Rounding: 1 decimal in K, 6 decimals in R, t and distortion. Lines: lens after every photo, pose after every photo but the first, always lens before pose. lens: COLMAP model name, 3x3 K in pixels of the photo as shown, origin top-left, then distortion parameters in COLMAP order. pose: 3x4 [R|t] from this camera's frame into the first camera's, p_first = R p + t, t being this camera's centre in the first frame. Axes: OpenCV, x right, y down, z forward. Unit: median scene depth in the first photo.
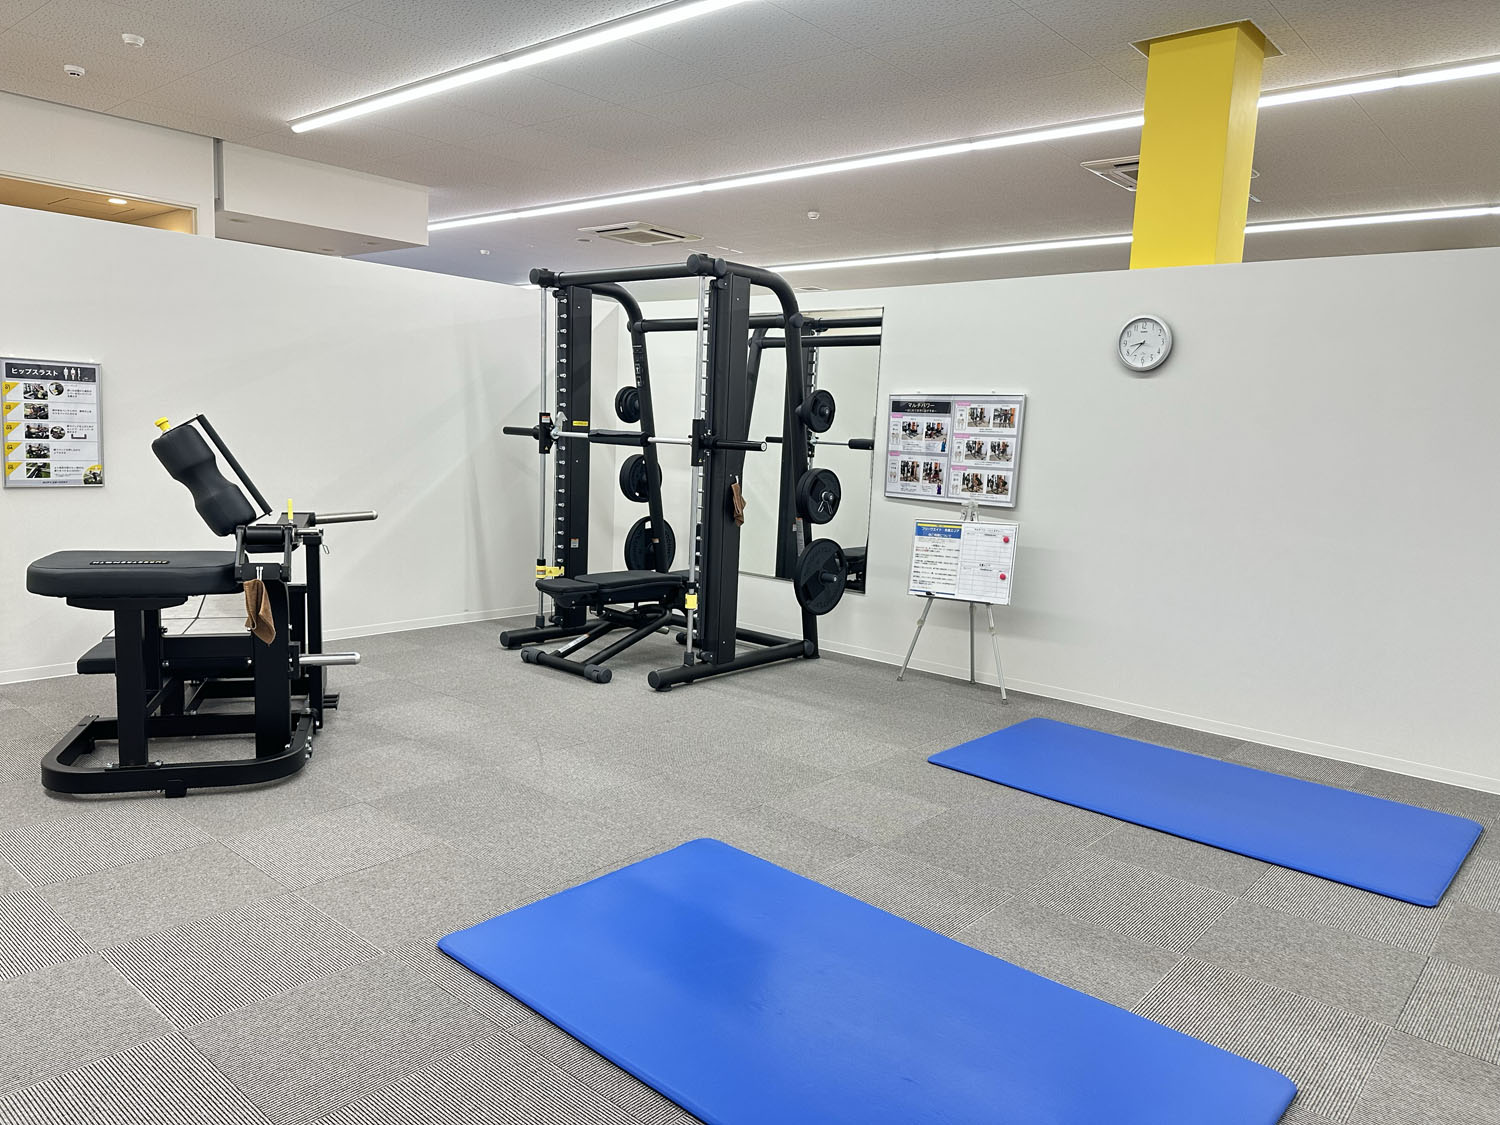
lens RADIAL K [[1039.5, 0, 755.5], [0, 1039.5, 559.0], [0, 0, 1]] dist [0.110703, -0.167101]
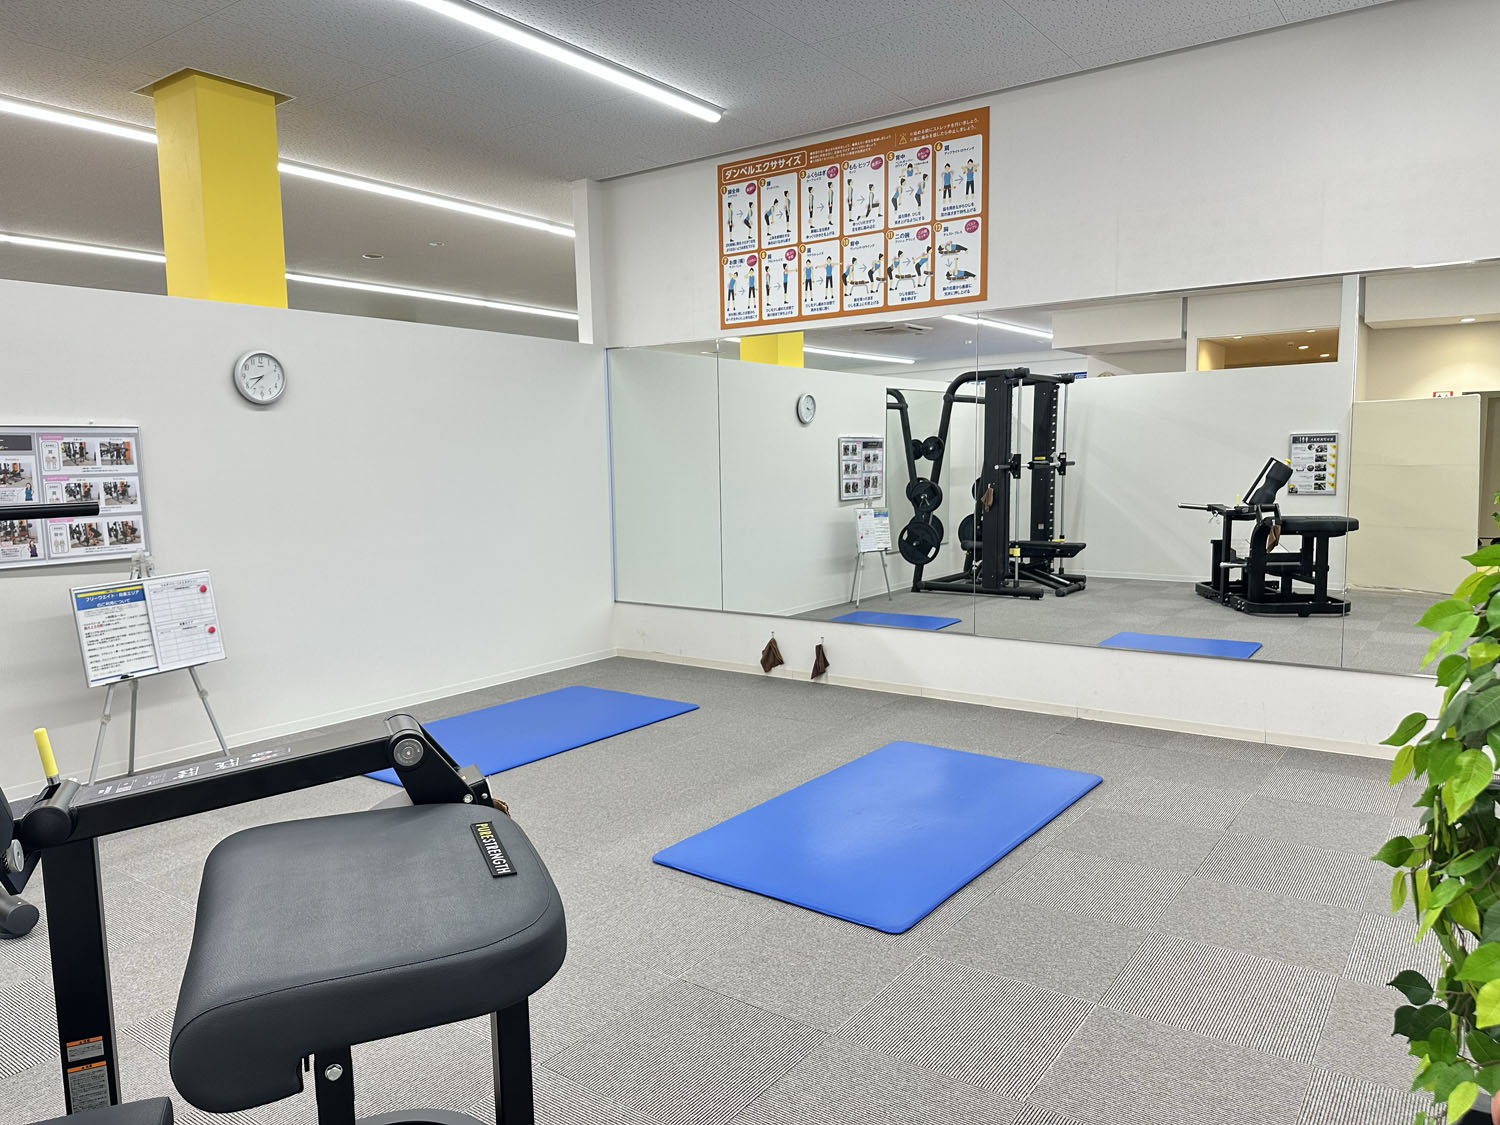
lens RADIAL K [[1039.5, 0, 755.5], [0, 1039.5, 559.0], [0, 0, 1]] dist [0.110703, -0.167101]
pose [[-0.080490, -0.134459, 0.987645, -0.650479], [0.144438, 0.978828, 0.145030, -0.101078], [-0.986235, 0.154327, -0.059365, 0.559822]]
